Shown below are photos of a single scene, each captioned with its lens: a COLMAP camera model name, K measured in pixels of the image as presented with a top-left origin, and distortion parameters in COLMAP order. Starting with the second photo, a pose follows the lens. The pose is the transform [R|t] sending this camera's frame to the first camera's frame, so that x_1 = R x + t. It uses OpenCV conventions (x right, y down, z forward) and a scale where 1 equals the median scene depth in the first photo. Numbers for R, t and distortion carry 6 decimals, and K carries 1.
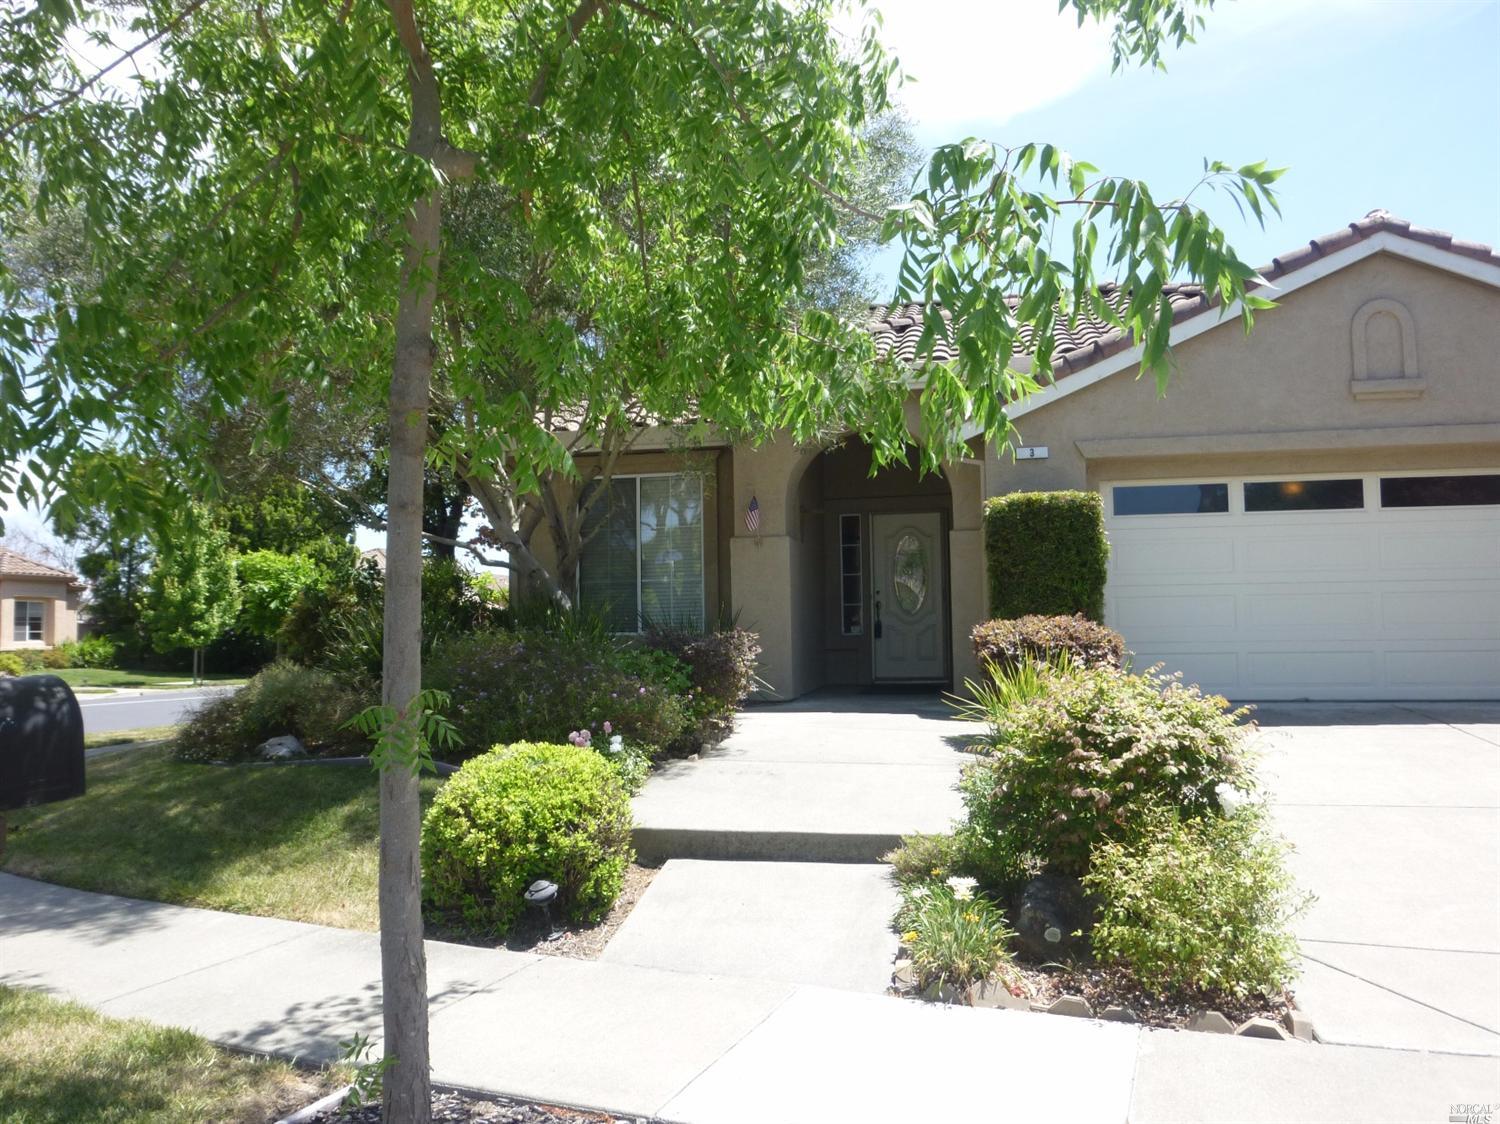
lens RADIAL K [[1129.8, 0, 752.7], [0, 1129.8, 560.0], [0, 0, 1]] dist [-0.041464, -0.003580]
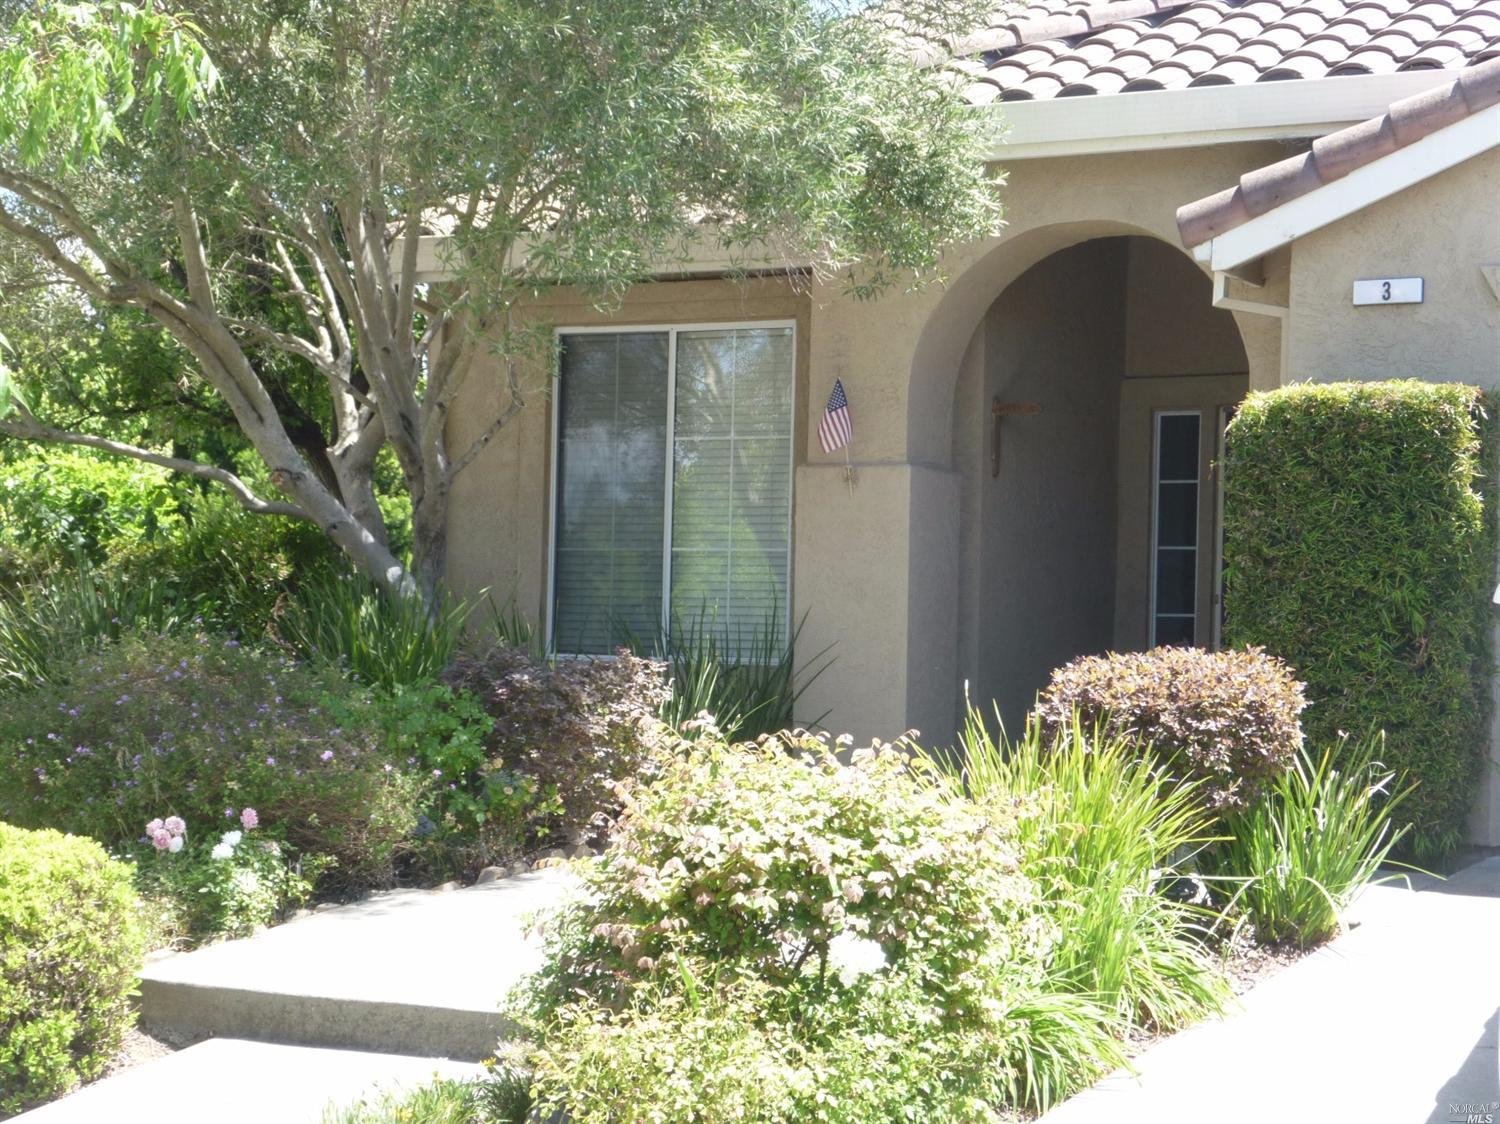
lens RADIAL K [[2932.9, 0, 749.1], [0, 2932.9, 563.5], [0, 0, 1]] dist [0.093749, 0.000000]
pose [[0.957829, 0.029717, -0.285797, 0.371855], [-0.022545, 0.999344, 0.028351, -0.015477], [0.286452, -0.020712, 0.957871, -0.218113]]
